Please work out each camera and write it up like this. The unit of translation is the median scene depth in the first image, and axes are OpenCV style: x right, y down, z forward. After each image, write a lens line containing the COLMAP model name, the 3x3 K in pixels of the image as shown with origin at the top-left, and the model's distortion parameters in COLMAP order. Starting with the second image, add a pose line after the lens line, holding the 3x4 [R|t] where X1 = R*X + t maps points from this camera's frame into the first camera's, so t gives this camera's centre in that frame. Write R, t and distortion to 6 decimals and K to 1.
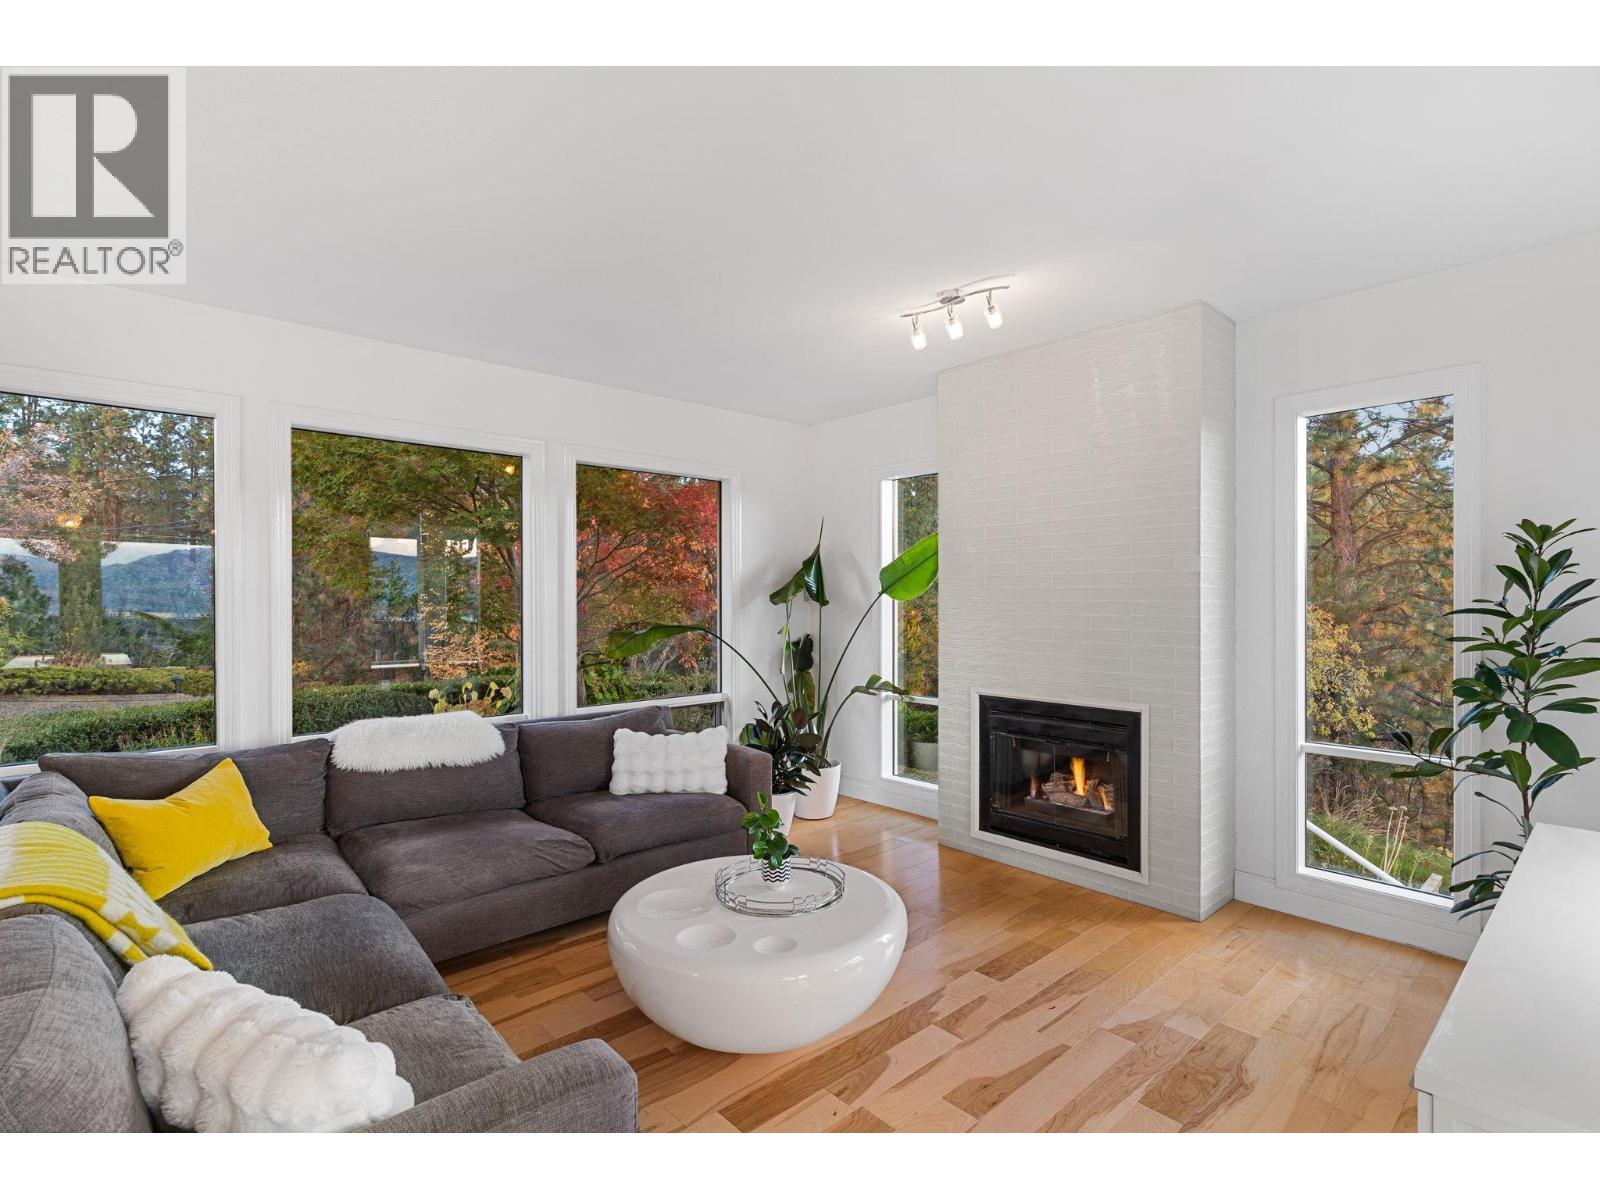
lens RADIAL K [[764.3, 0, 803.7], [0, 764.3, 599.8], [0, 0, 1]] dist [-0.000349, -0.000308]
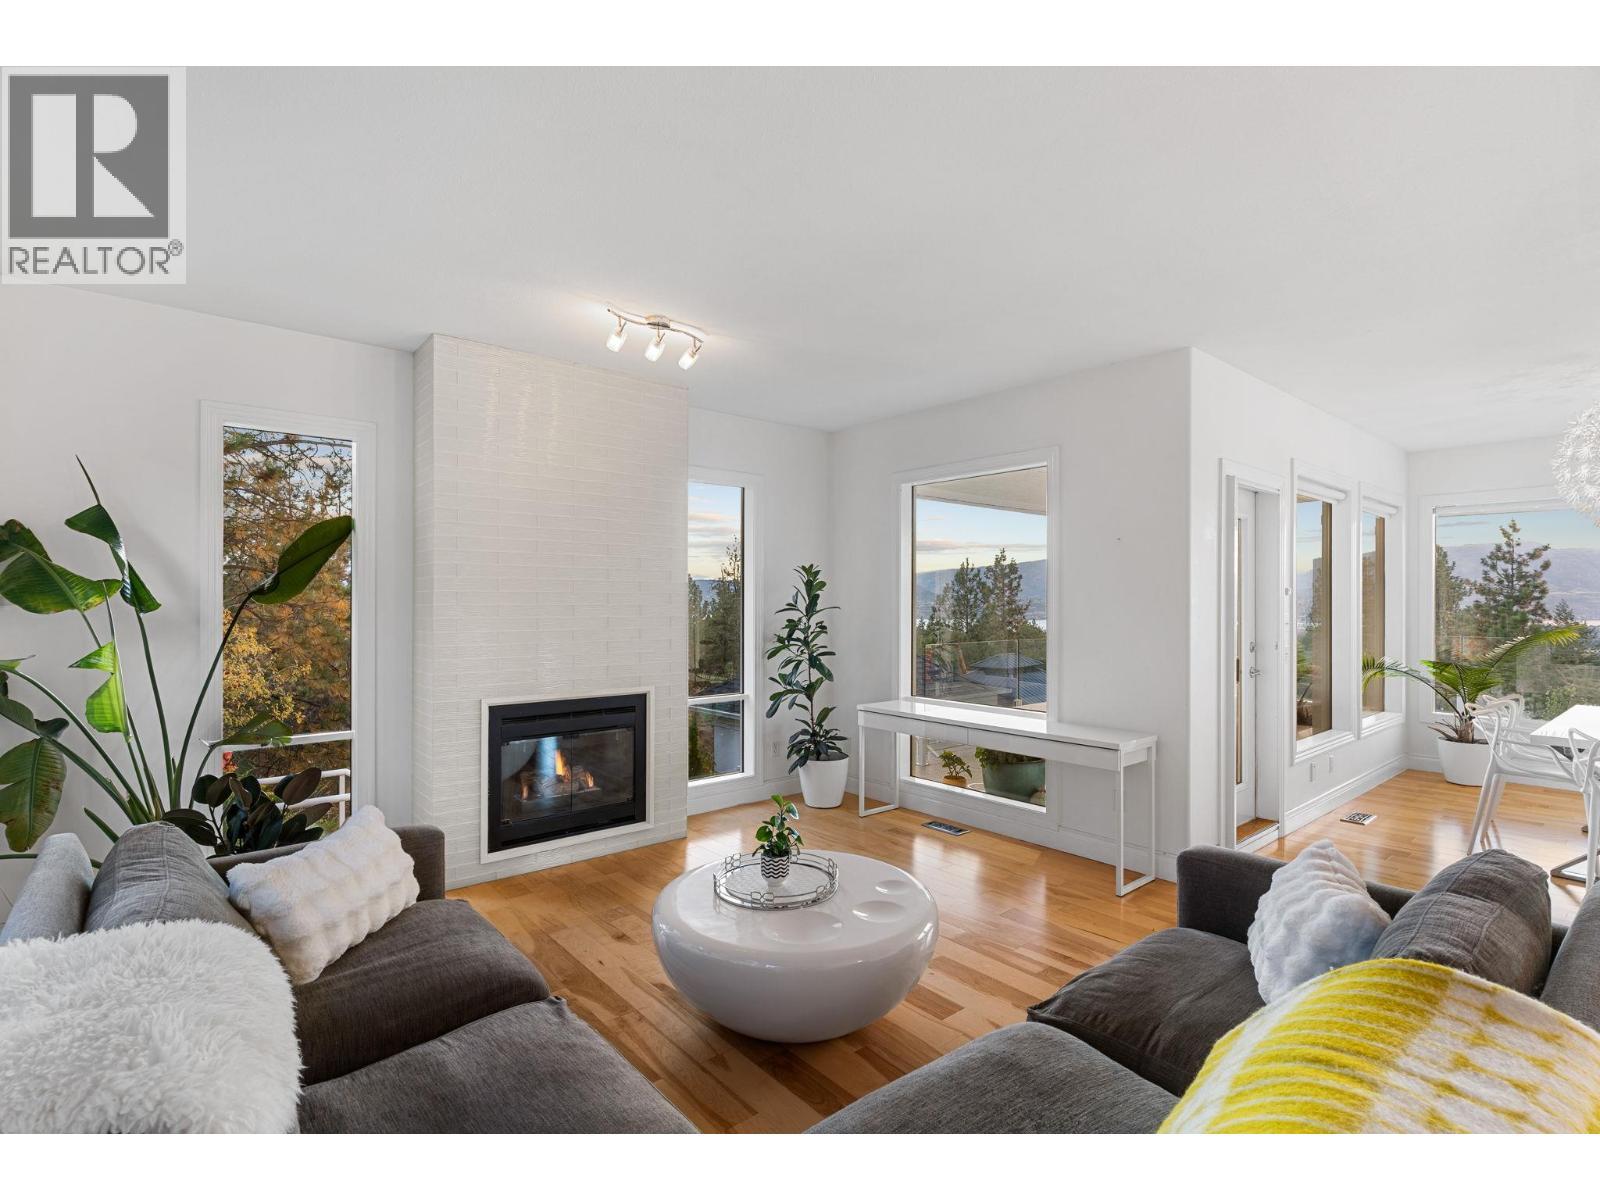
lens RADIAL K [[764.3, 0, 803.7], [0, 764.3, 599.8], [0, 0, 1]] dist [-0.000349, -0.000308]
pose [[0.037019, 0.004765, 0.999303, -0.745220], [-0.000122, 0.999989, -0.004764, 0.000093], [-0.999315, 0.000055, 0.037019, 0.644771]]
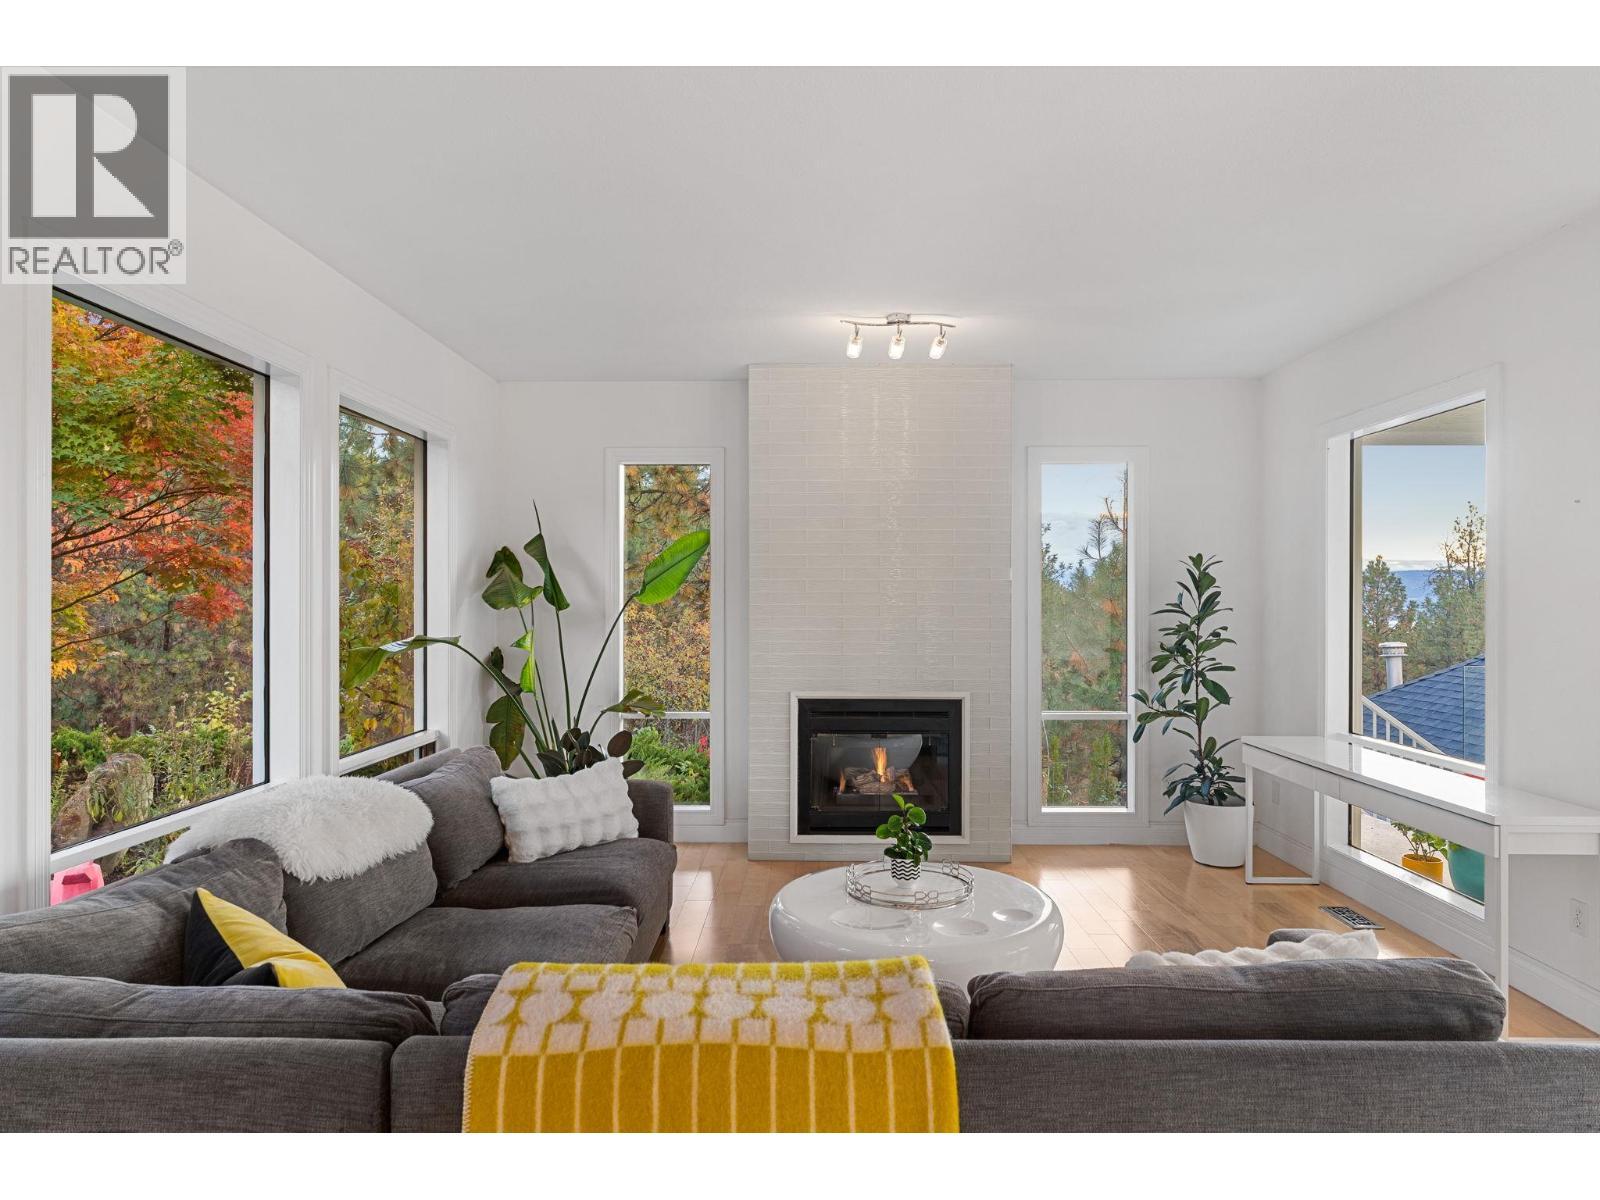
lens RADIAL K [[959.8, 0, 812.8], [0, 959.8, 600.1], [0, 0, 1]] dist [-0.004015, -0.000393]
pose [[0.678298, 0.004072, 0.734775, -0.742390], [-0.001597, 0.999990, -0.004068, 0.000991], [-0.734785, 0.001586, 0.678298, 0.153185]]
